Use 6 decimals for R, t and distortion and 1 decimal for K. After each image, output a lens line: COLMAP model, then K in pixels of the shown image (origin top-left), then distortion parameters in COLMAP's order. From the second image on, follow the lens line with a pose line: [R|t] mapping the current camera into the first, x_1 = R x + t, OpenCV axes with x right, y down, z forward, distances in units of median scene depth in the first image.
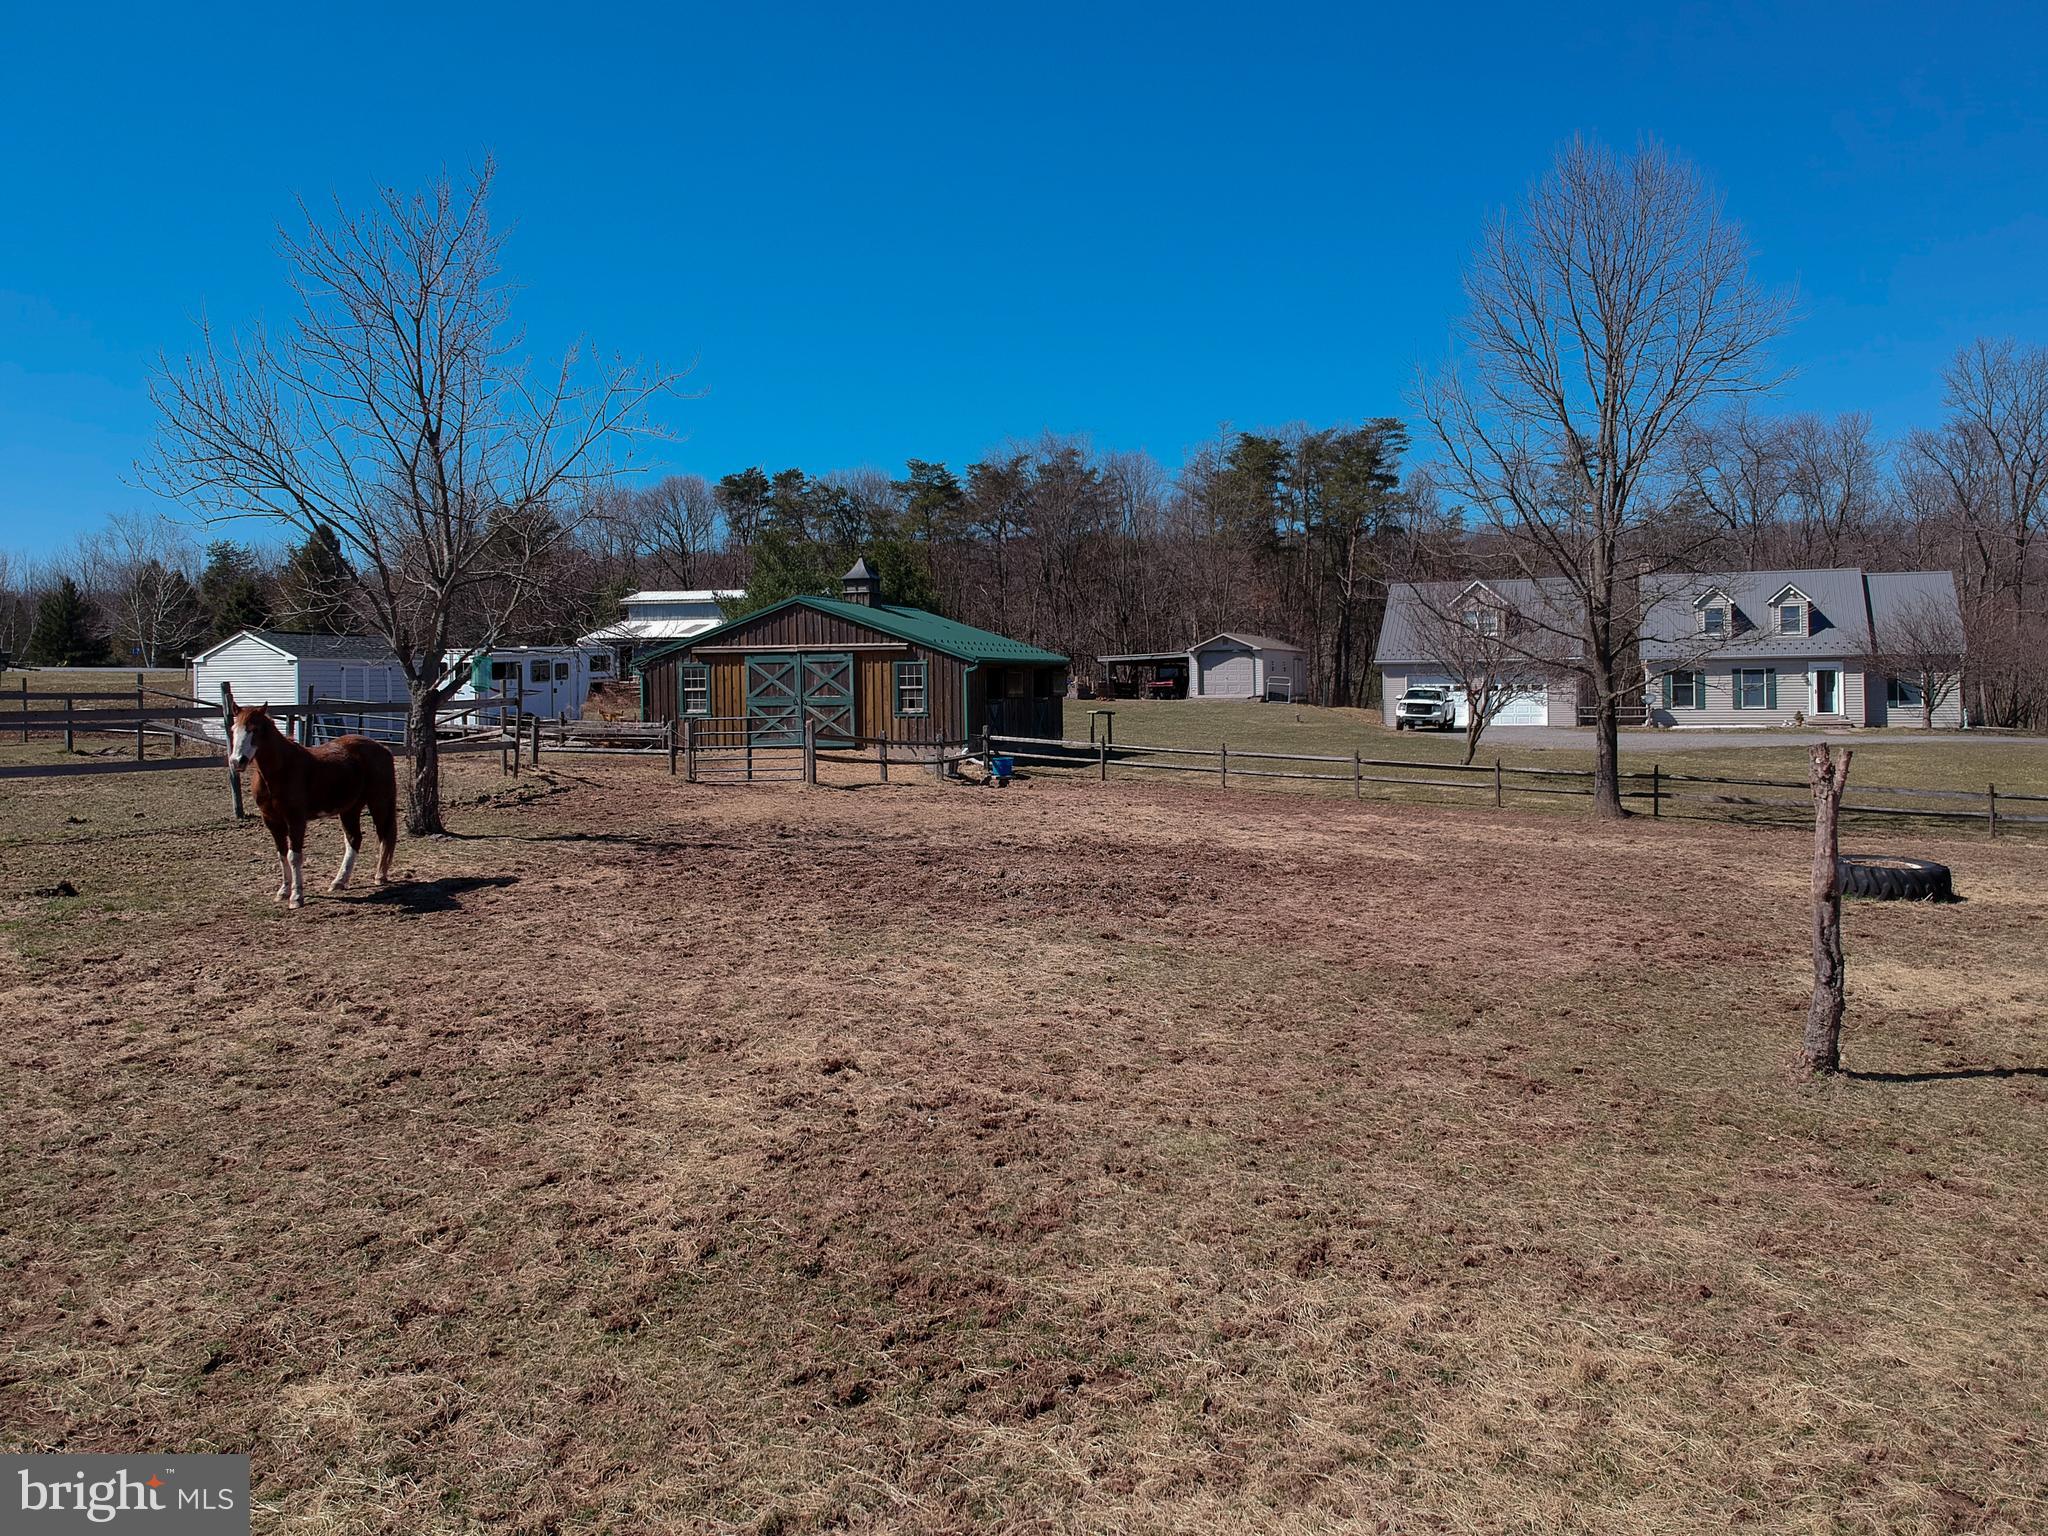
lens RADIAL K [[1532.2, 0, 1056.3], [0, 1532.2, 709.7], [0, 0, 1]] dist [0.128320, -0.260503]
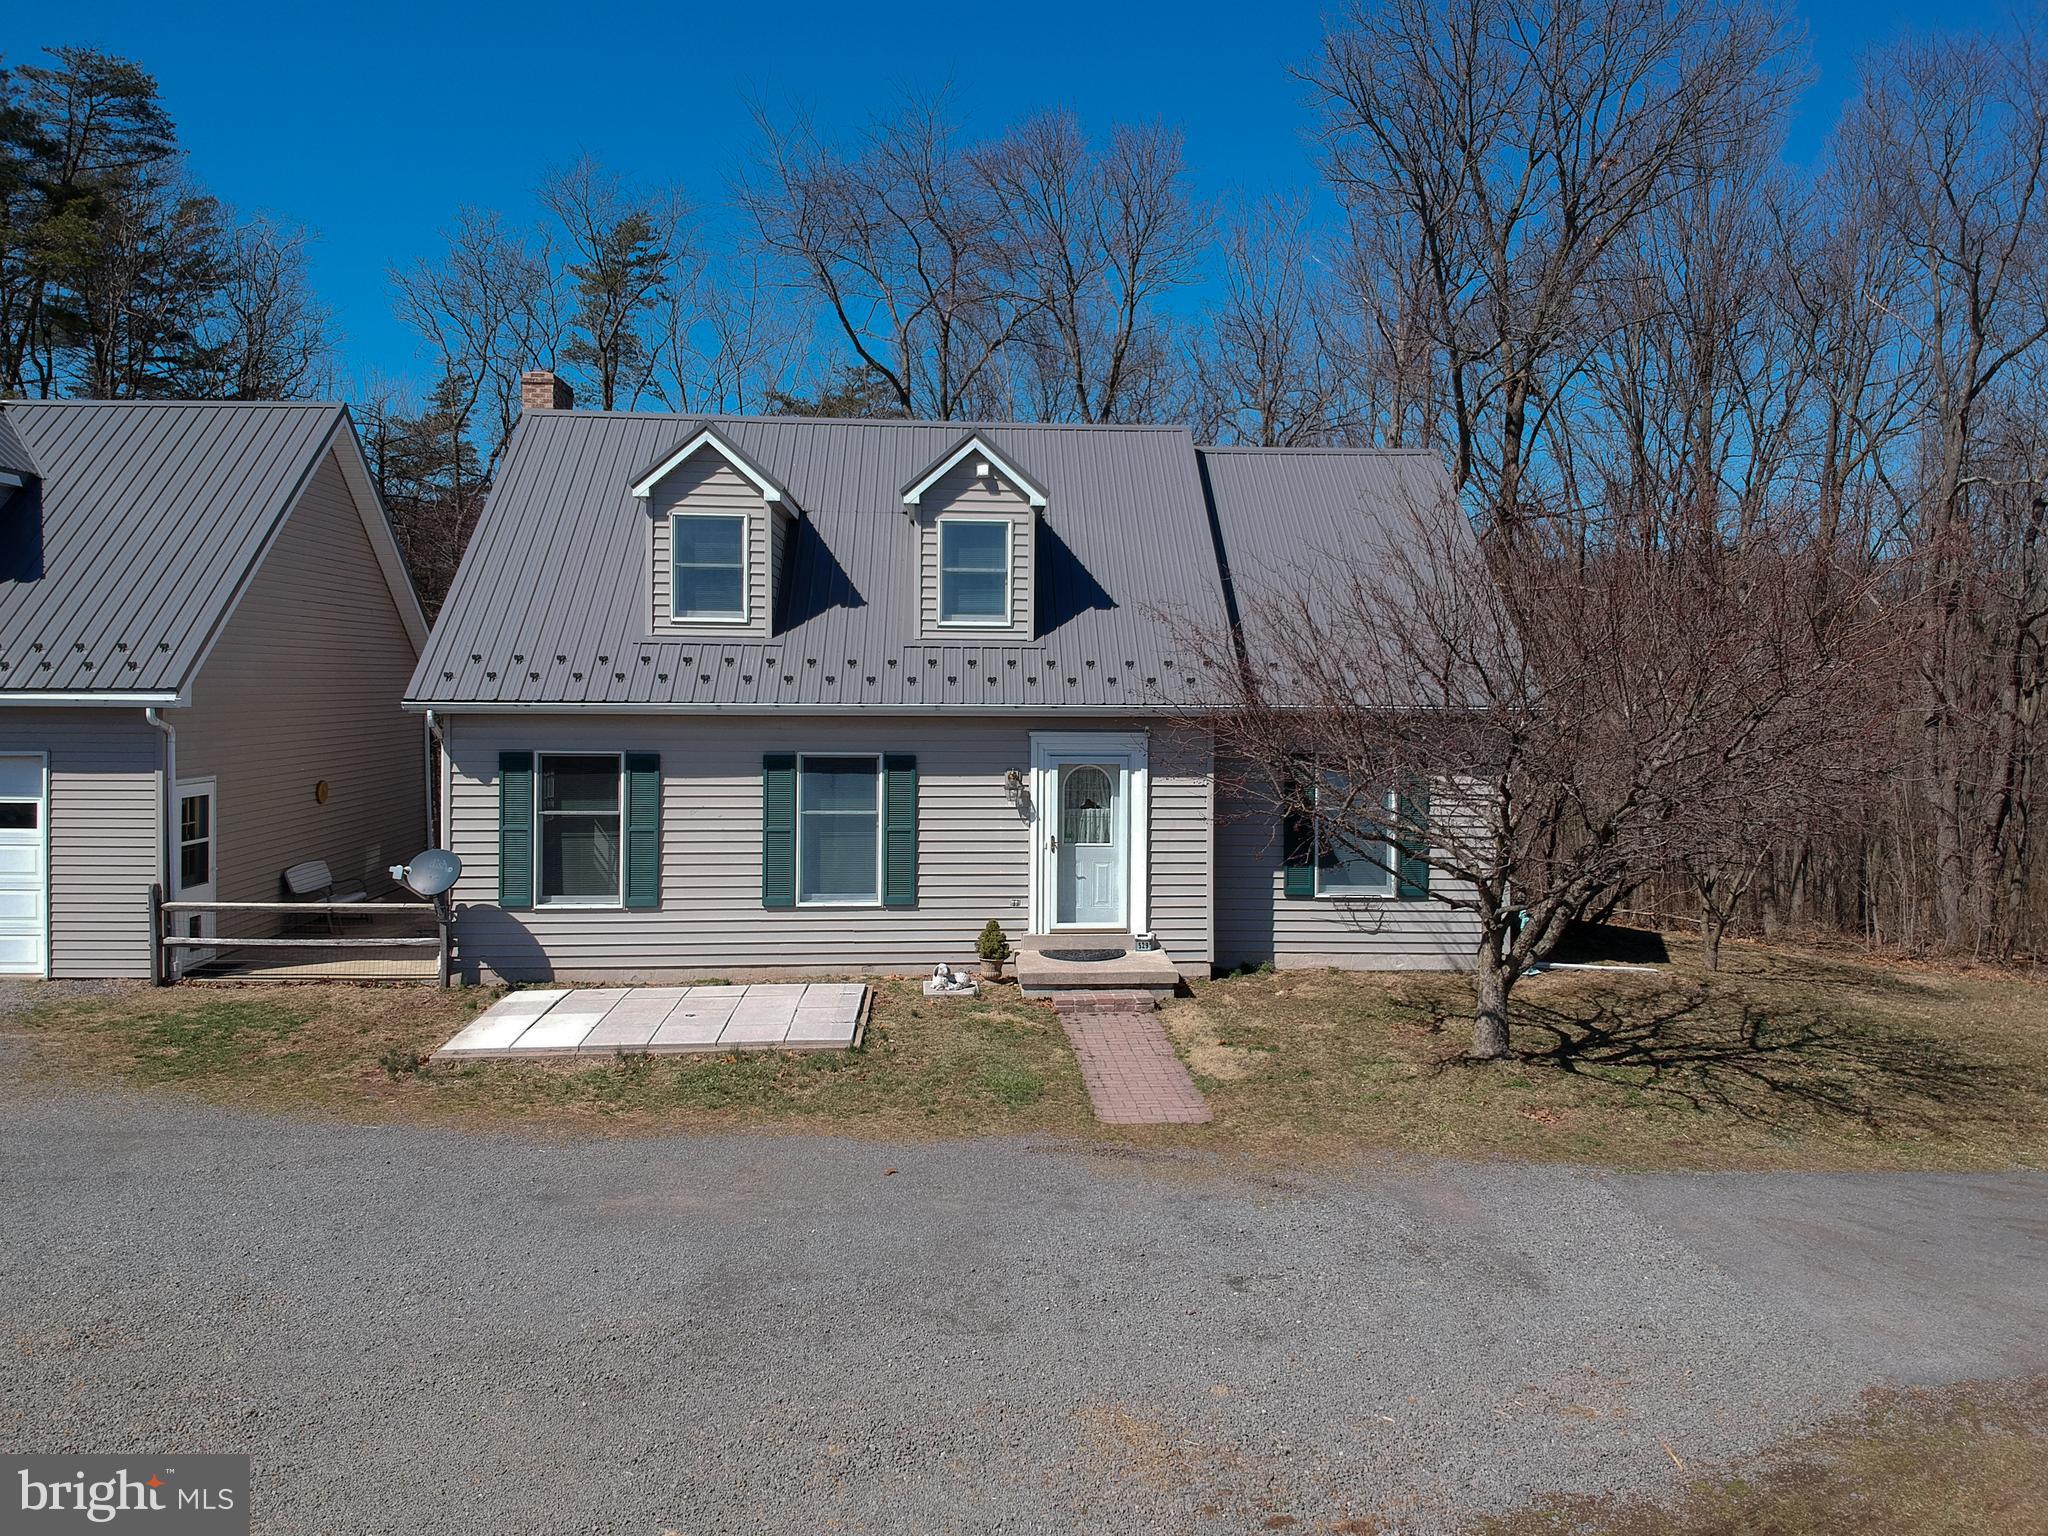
lens RADIAL K [[1532.2, 0, 1056.3], [0, 1532.2, 709.7], [0, 0, 1]] dist [0.128320, -0.260503]
pose [[0.895459, 0.012371, 0.444972, 0.372023], [-0.013342, 0.999911, -0.000950, -0.034289], [-0.444944, -0.005086, 0.895544, 0.765910]]
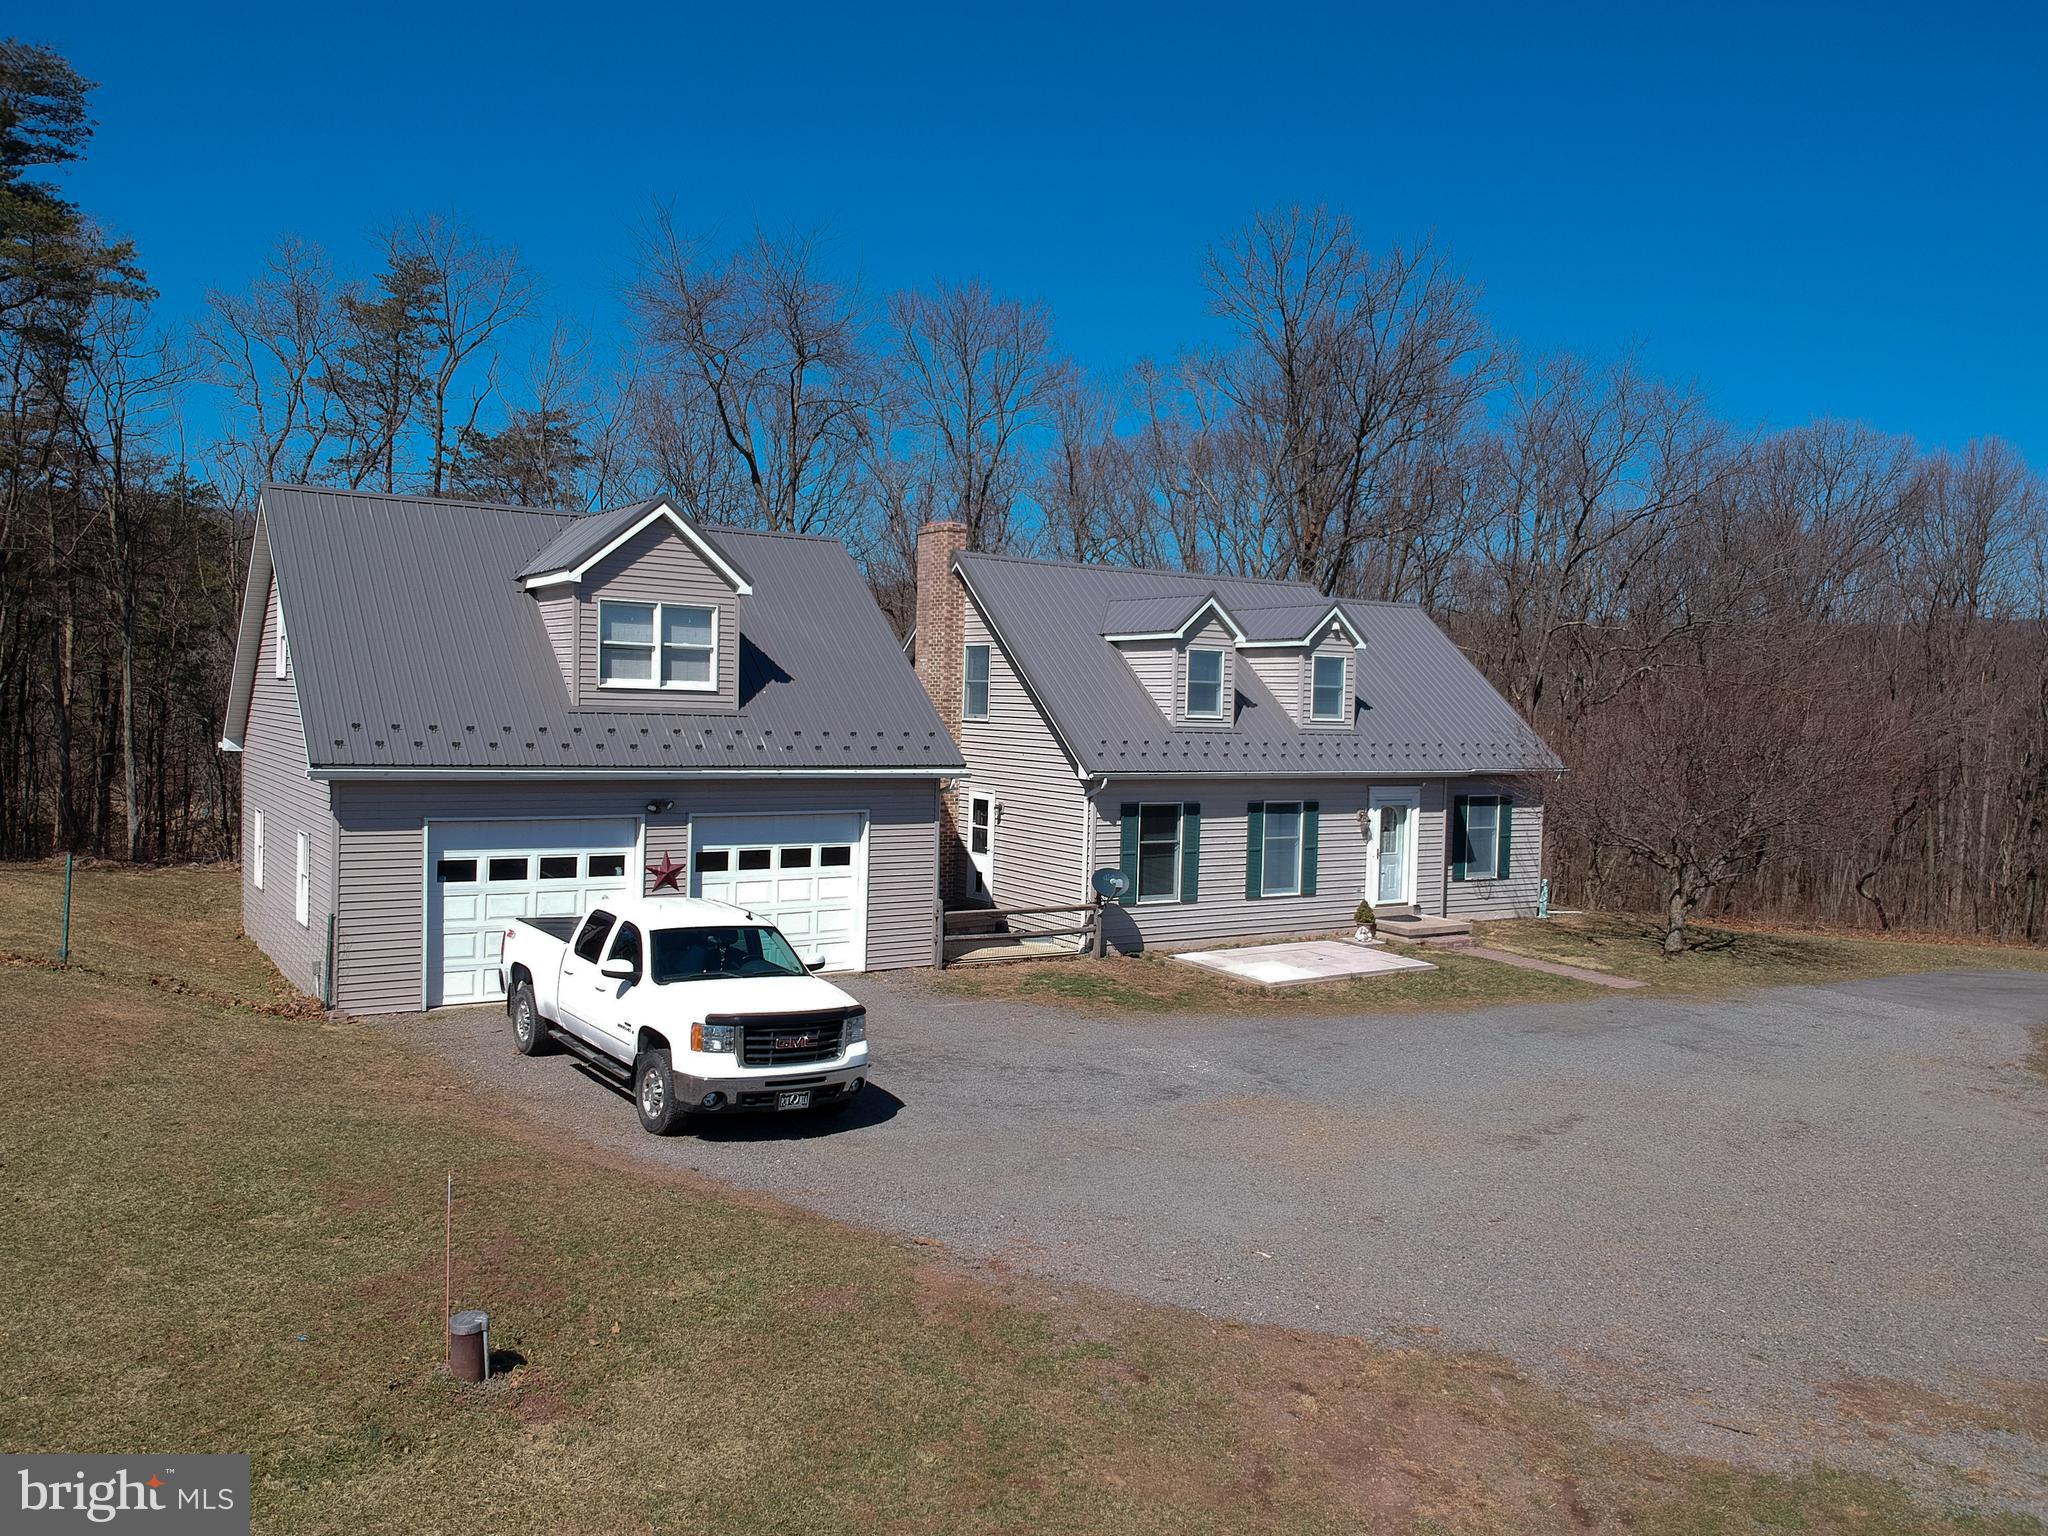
lens RADIAL K [[1532.2, 0, 1056.3], [0, 1532.2, 709.7], [0, 0, 1]] dist [0.128320, -0.260503]
pose [[0.552630, 0.022962, 0.833110, 0.069926], [-0.023733, 0.999649, -0.011809, -0.045230], [-0.833089, -0.013246, 0.552981, 0.833983]]
